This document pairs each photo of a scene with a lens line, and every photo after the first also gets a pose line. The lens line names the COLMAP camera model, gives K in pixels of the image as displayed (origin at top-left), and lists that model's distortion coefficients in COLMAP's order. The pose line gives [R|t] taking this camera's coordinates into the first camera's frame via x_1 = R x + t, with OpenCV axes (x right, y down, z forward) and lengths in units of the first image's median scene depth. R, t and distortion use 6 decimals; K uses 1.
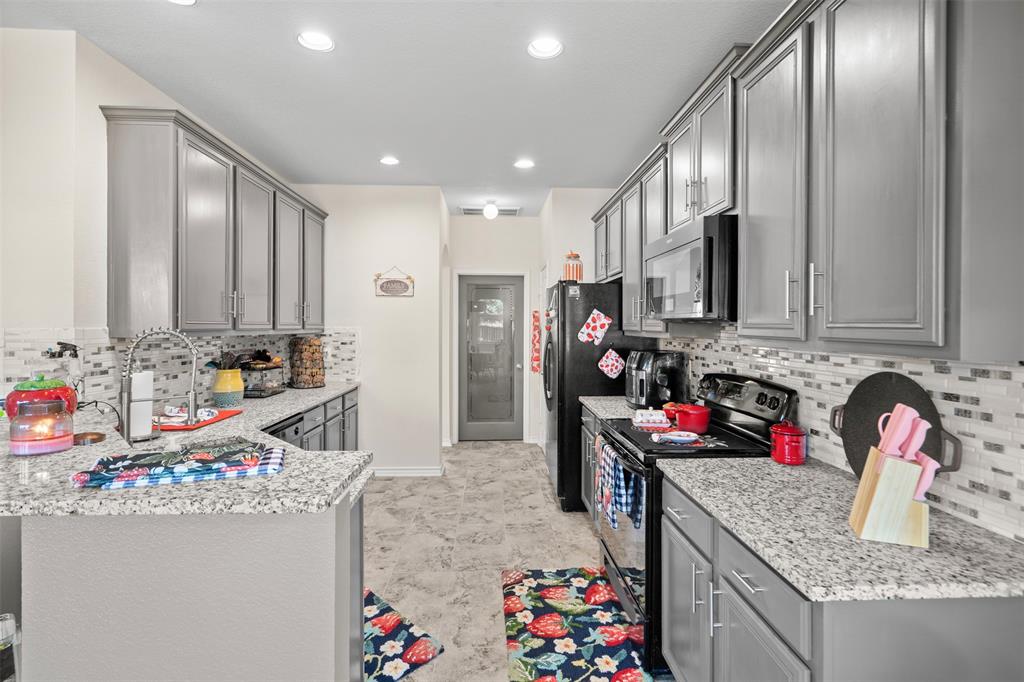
lens RADIAL K [[476.8, 0, 523.1], [0, 476.8, 328.6], [0, 0, 1]] dist [-0.009957, 0.000714]
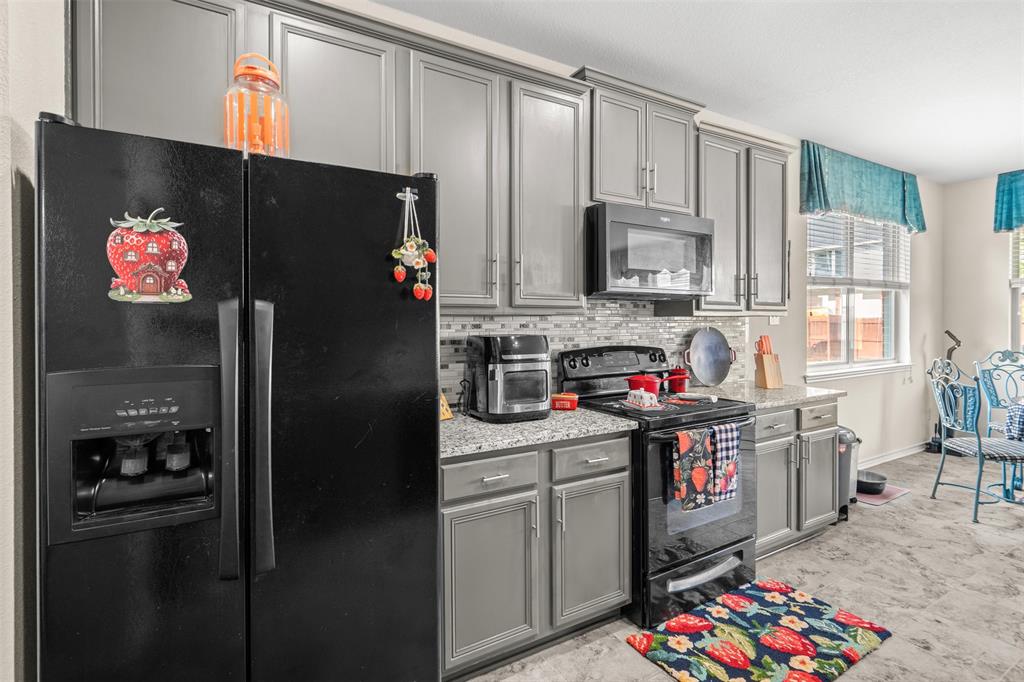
lens RADIAL K [[476.8, 0, 498.7], [0, 476.8, 327.8], [0, 0, 1]] dist [-0.009957, 0.000714]
pose [[-0.419435, -0.015999, 0.907644, -0.401464], [0.008137, 0.999738, 0.021382, 0.025131], [-0.907749, 0.016354, -0.419195, 1.472067]]
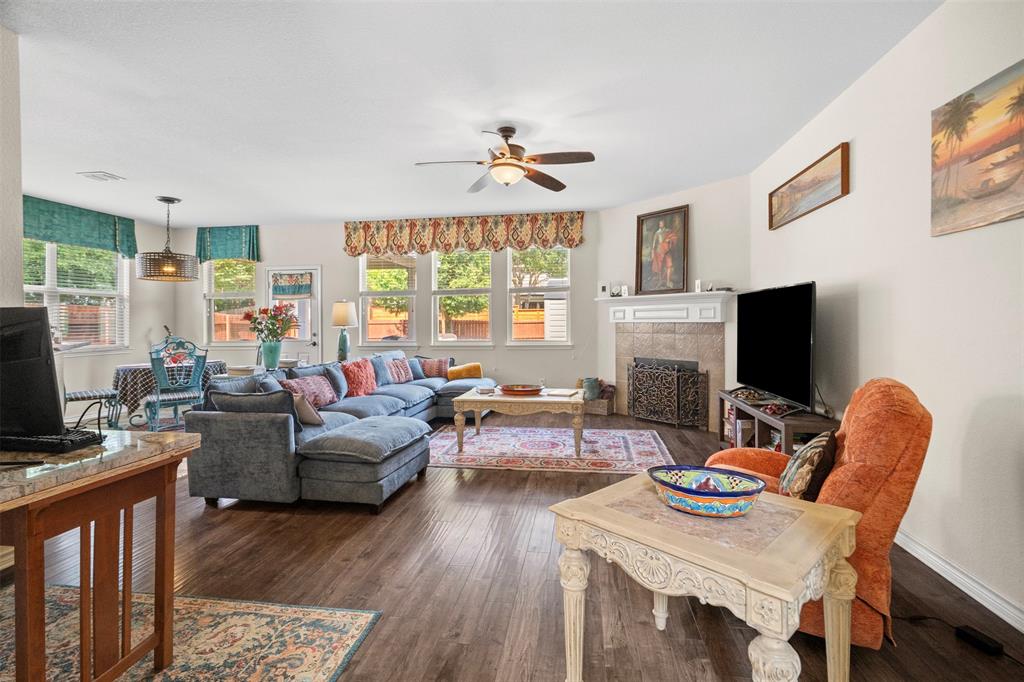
lens RADIAL K [[476.8, 0, 514.3], [0, 476.8, 324.6], [0, 0, 1]] dist [-0.009957, 0.000714]
pose [[-0.975567, -0.000189, 0.219703, -1.921082], [0.002771, 0.999909, 0.013166, 0.050958], [-0.219686, 0.013453, -0.975478, 1.386600]]
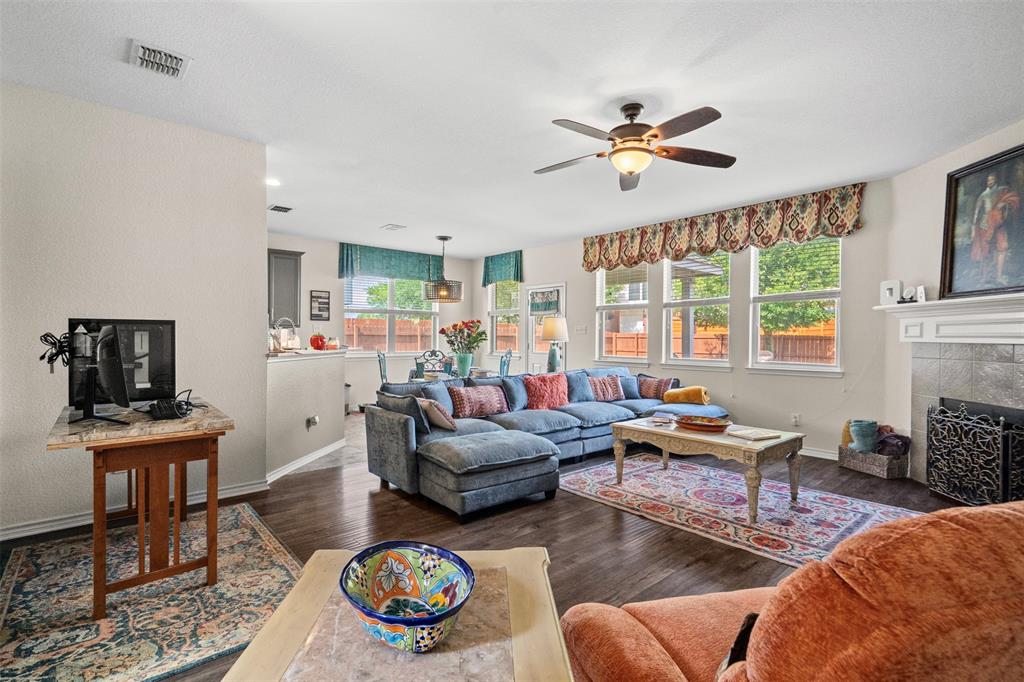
lens RADIAL K [[476.8, 0, 511.2], [0, 476.8, 341.4], [0, 0, 1]] dist [-0.009957, 0.000714]
pose [[-0.596201, -0.018255, 0.802628, -2.329151], [-0.003961, 0.999796, 0.019797, 0.045304], [-0.802825, 0.008624, -0.596152, 0.980003]]
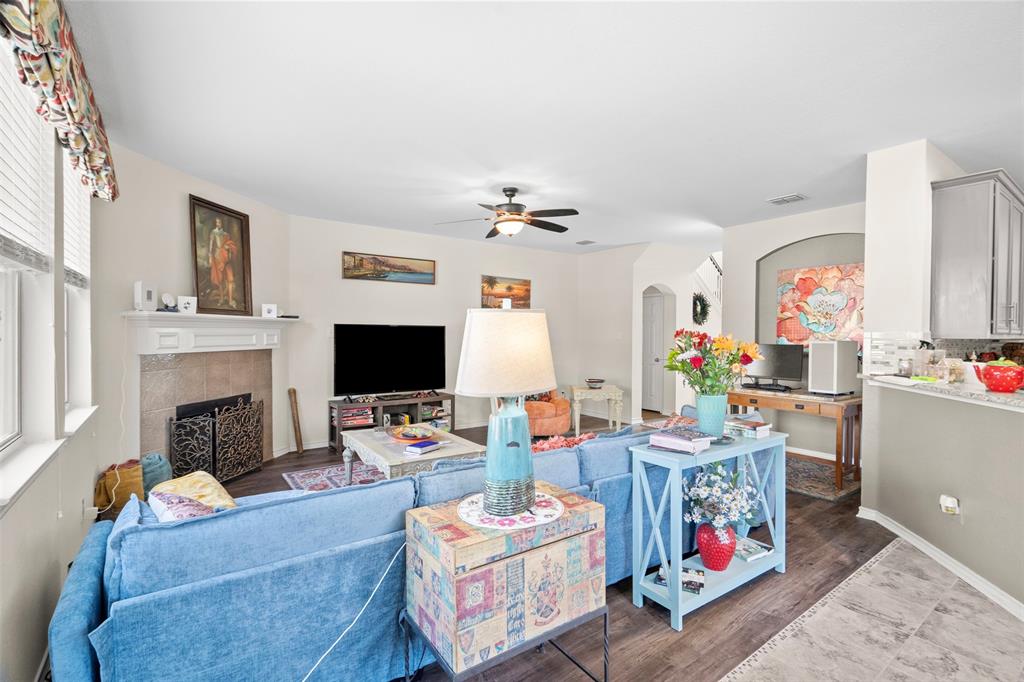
lens RADIAL K [[476.8, 0, 514.2], [0, 476.8, 338.1], [0, 0, 1]] dist [-0.009957, 0.000714]
pose [[0.534324, 0.006433, -0.845256, -0.269168], [-0.005634, 0.999976, 0.004050, 0.016555], [0.845261, 0.002598, 0.534347, -0.728260]]
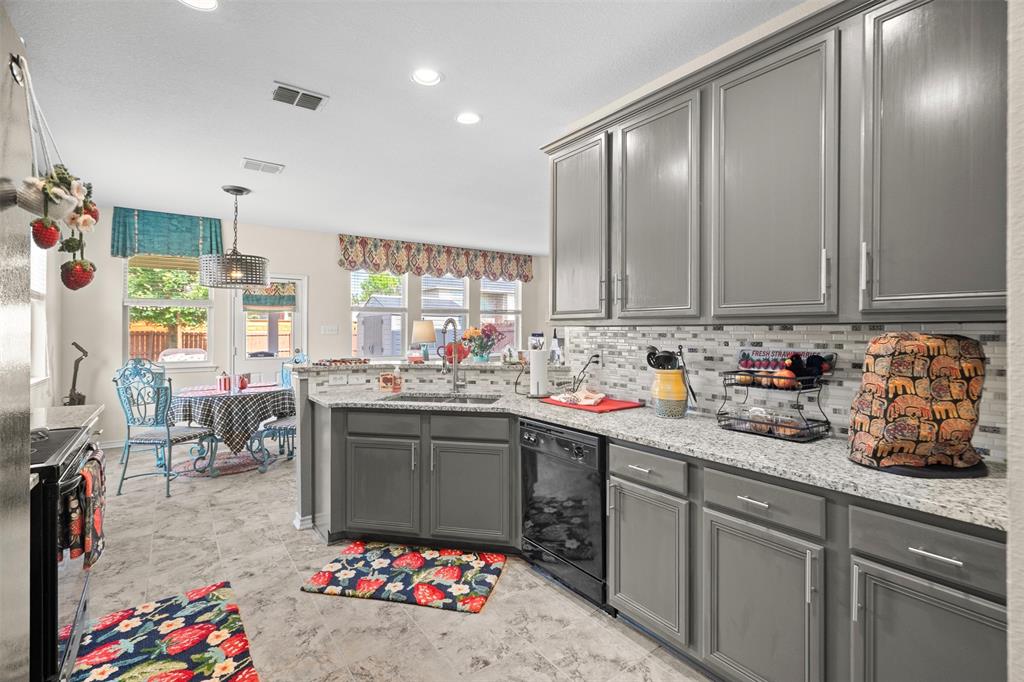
lens RADIAL K [[476.8, 0, 521.5], [0, 476.8, 334.4], [0, 0, 1]] dist [-0.009957, 0.000714]
pose [[-0.844658, -0.002092, -0.535302, -0.000271], [-0.007831, 0.999934, 0.008449, 0.026628], [0.535249, 0.011328, -0.844619, 1.689682]]
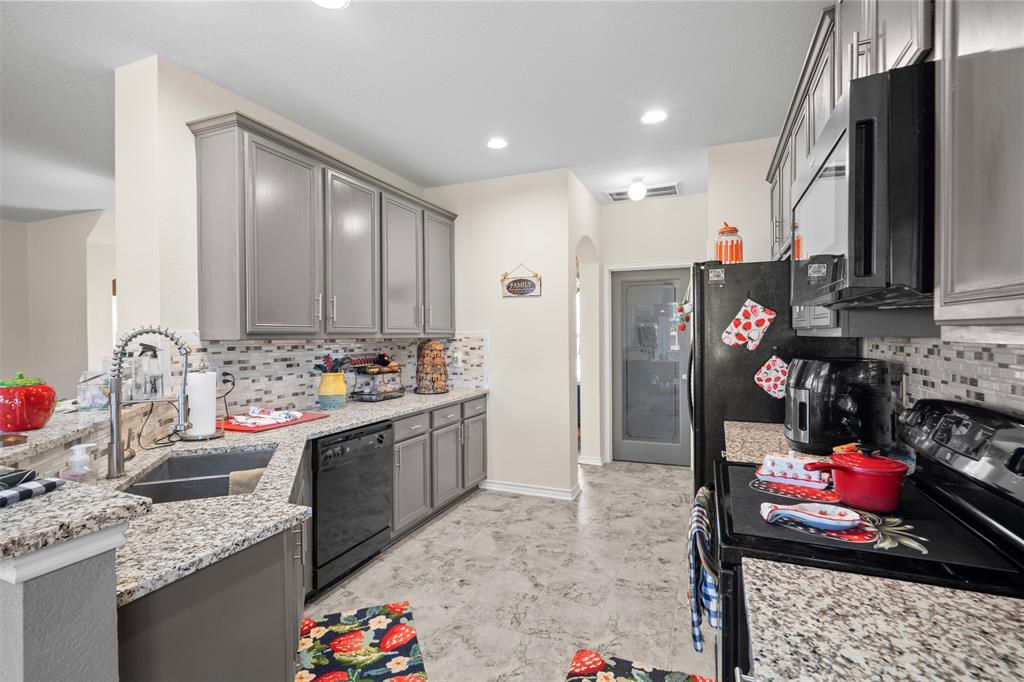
lens RADIAL K [[476.8, 0, 519.7], [0, 476.8, 341.3], [0, 0, 1]] dist [-0.009957, 0.000714]
pose [[0.901490, -0.005687, -0.432763, 0.197567], [0.009535, 0.999932, 0.006722, 0.017916], [0.432696, -0.010186, 0.901483, 0.286447]]
